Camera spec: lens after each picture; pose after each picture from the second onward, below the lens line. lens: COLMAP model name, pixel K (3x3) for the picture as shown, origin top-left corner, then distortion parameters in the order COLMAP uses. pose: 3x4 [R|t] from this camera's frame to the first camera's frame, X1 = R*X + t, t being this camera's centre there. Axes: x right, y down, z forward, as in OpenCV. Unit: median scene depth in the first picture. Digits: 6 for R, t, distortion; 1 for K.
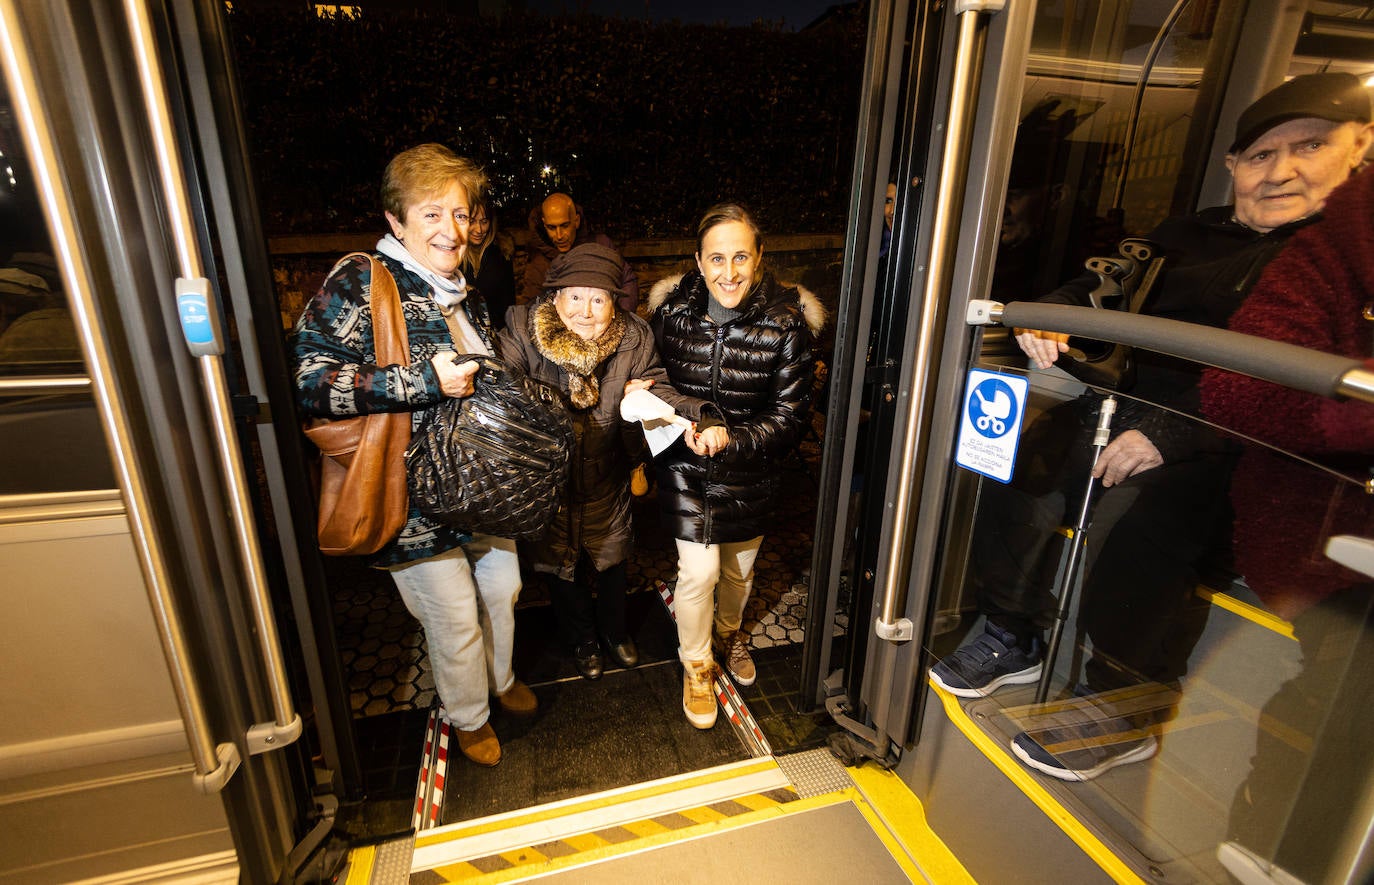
lens RADIAL K [[571.1, 0, 640.3], [0, 571.1, 443.9], [0, 0, 1]] dist [-0.003977, -0.000444]
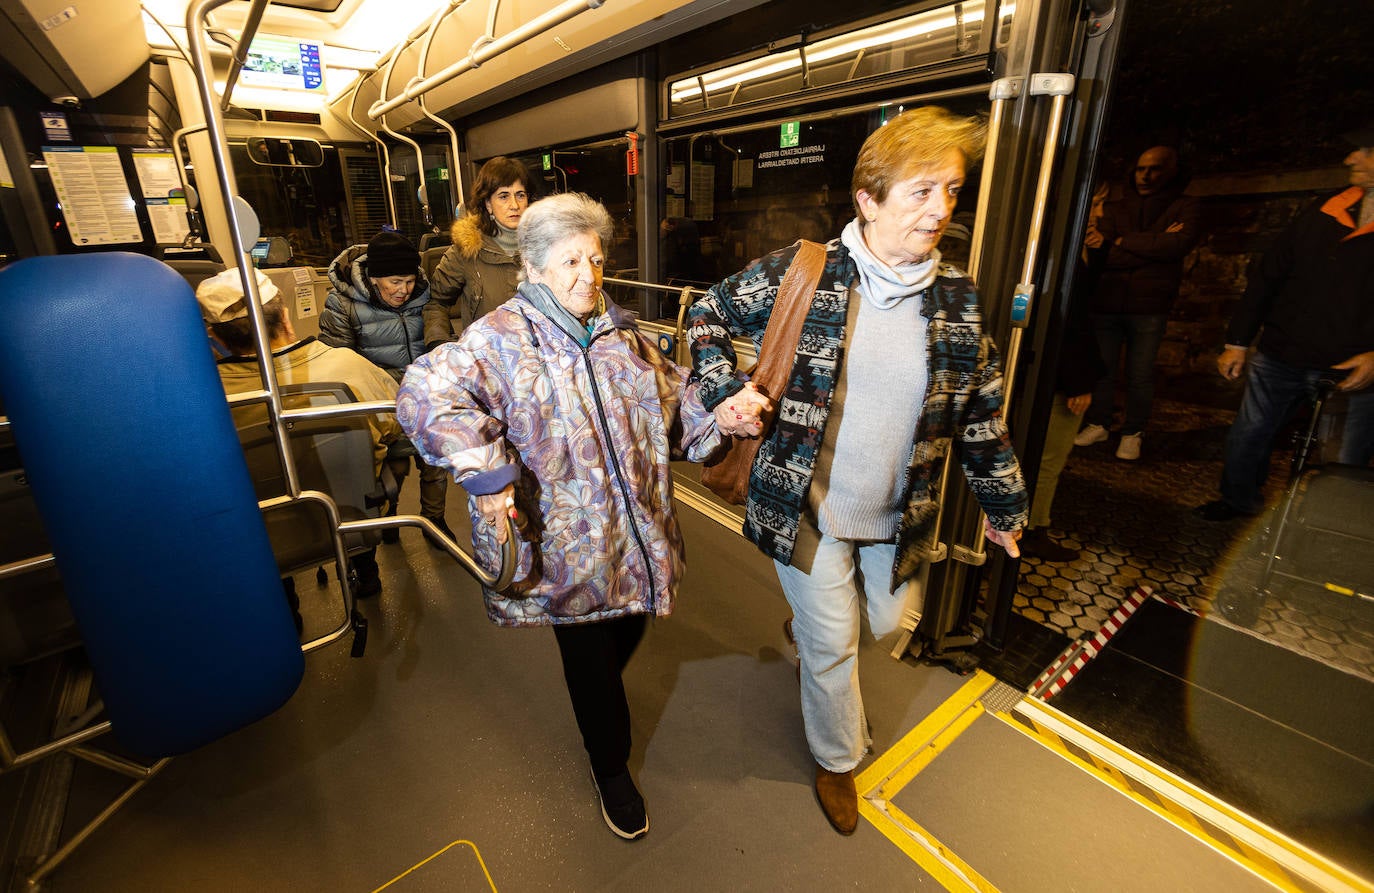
lens RADIAL K [[598.4, 0, 630.0], [0, 598.4, 404.2], [0, 0, 1]] dist [0.005519, 0.000974]
pose [[0.373716, 0.280143, -0.884226, 0.276489], [-0.239093, 0.950179, 0.199986, -0.009494], [0.896198, 0.136674, 0.422077, -0.458141]]
